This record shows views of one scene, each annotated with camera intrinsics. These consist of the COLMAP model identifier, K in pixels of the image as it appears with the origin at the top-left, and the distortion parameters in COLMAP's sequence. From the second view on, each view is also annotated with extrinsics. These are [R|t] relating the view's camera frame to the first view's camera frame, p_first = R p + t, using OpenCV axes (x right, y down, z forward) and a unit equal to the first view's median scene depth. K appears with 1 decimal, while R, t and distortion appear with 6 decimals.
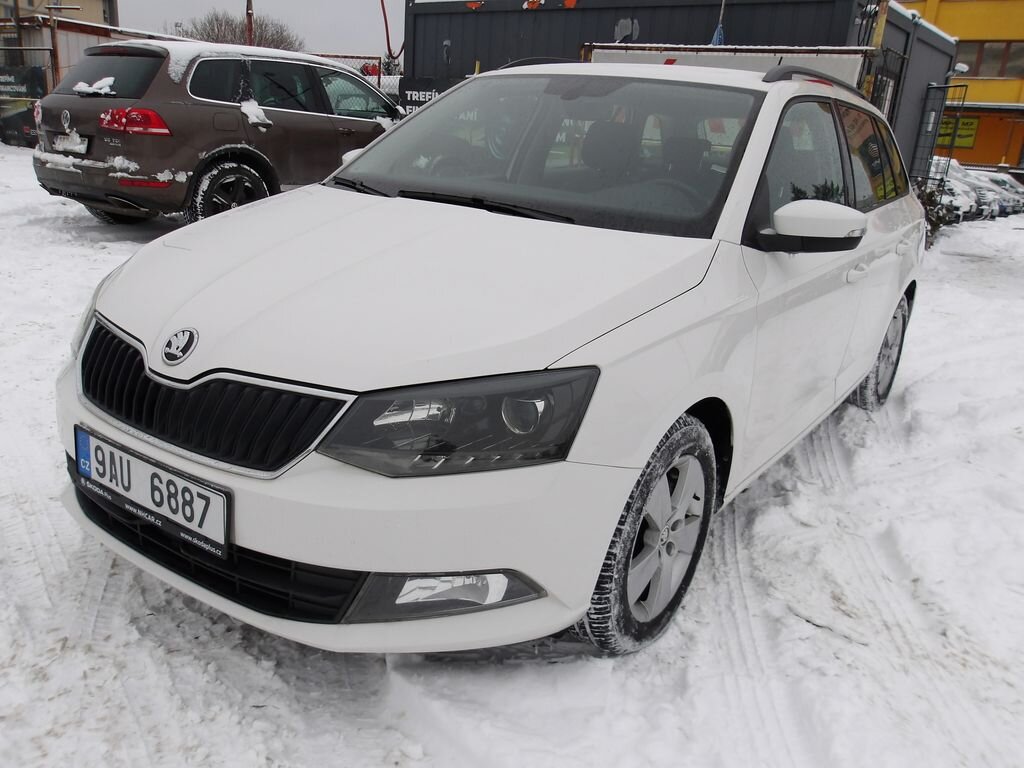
lens RADIAL K [[864.2, 0, 509.5], [0, 864.2, 390.4], [0, 0, 1]] dist [-0.000221, 0.016605]
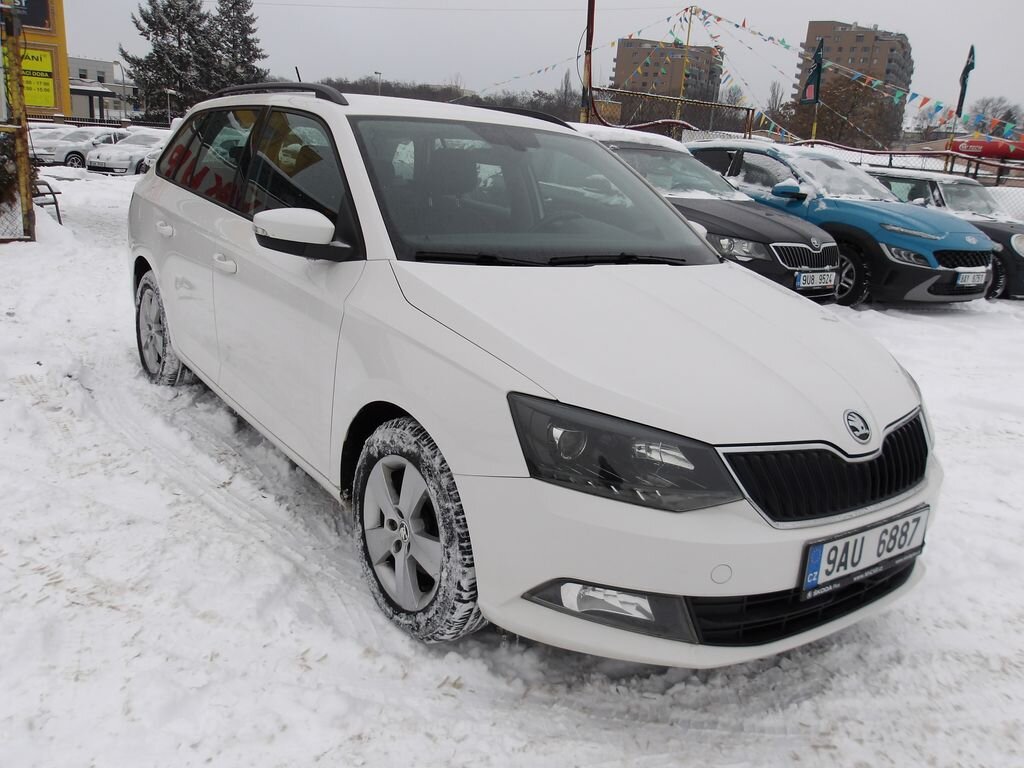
lens RADIAL K [[864.2, 0, 507.7], [0, 864.2, 379.9], [0, 0, 1]] dist [-0.000221, 0.016605]
pose [[0.328510, -0.293995, 0.897579, -1.437123], [0.228524, 0.946826, 0.226487, -0.444388], [-0.916437, 0.130715, 0.378228, 0.894818]]
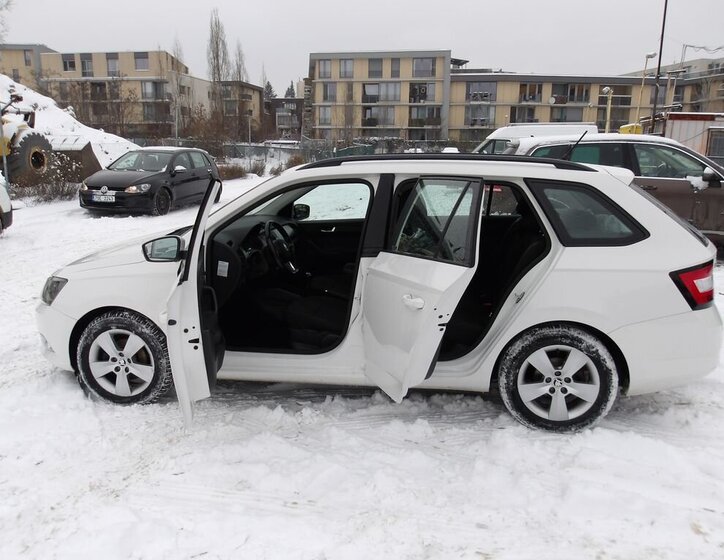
lens RADIAL K [[630.9, 0, 363.5], [0, 630.9, 285.5], [0, 0, 1]] dist [0.005151, -0.008445]
pose [[0.439769, 0.128479, -0.888873, 2.142859], [-0.241643, 0.970145, 0.020673, -0.254343], [0.864992, 0.205699, 0.457686, 0.771703]]
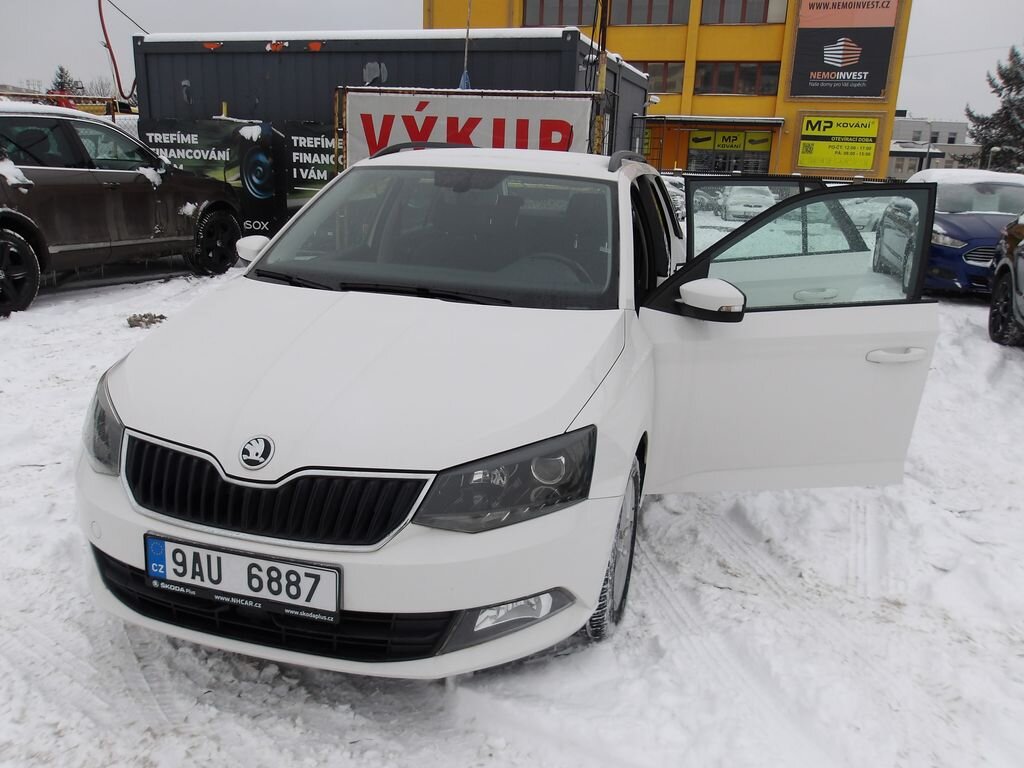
lens RADIAL K [[864.2, 0, 517.0], [0, 864.2, 382.6], [0, 0, 1]] dist [-0.000221, 0.016605]
pose [[0.943025, -0.117793, 0.311174, -0.366042], [0.124312, 0.992243, -0.001124, -0.091112], [-0.308627, 0.039742, 0.950352, -0.207914]]
